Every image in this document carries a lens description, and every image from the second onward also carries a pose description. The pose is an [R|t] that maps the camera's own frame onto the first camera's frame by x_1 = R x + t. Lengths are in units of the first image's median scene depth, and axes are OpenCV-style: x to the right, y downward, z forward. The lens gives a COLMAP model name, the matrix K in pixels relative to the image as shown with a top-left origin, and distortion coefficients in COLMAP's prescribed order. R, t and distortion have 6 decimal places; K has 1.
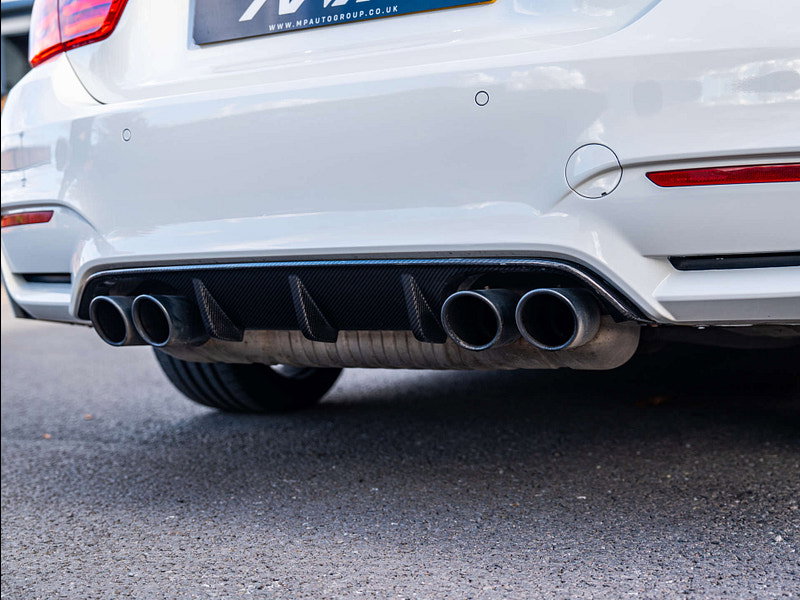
lens RADIAL K [[1012.3, 0, 400.0], [0, 1012.3, 300.0], [0, 0, 1]] dist [0.148006, 0.002760]
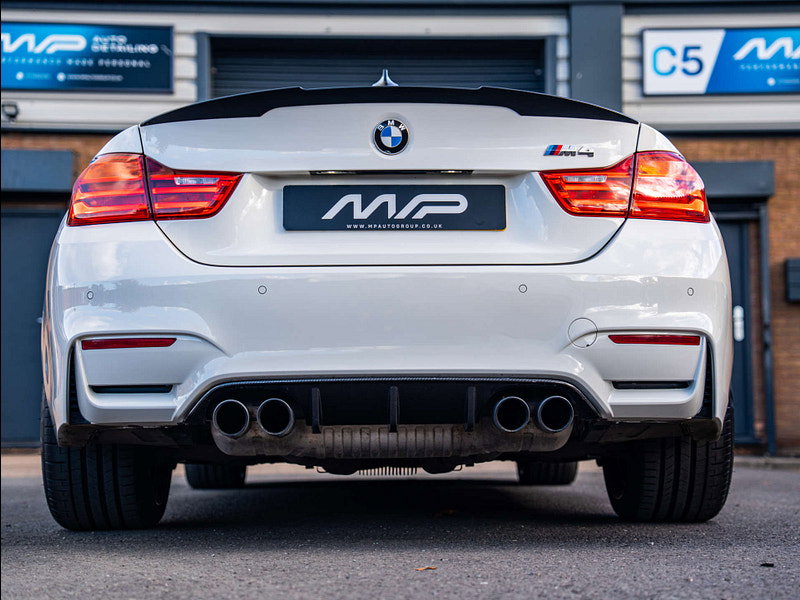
lens RADIAL K [[1626.2, 0, 428.0], [0, 1626.2, 298.7], [0, 0, 1]] dist [0.223146, 0.007018]
pose [[0.867495, 0.064245, 0.493279, -1.288054], [0.003517, 0.990808, -0.135229, 0.179539], [-0.497433, 0.119045, 0.859295, -1.197613]]
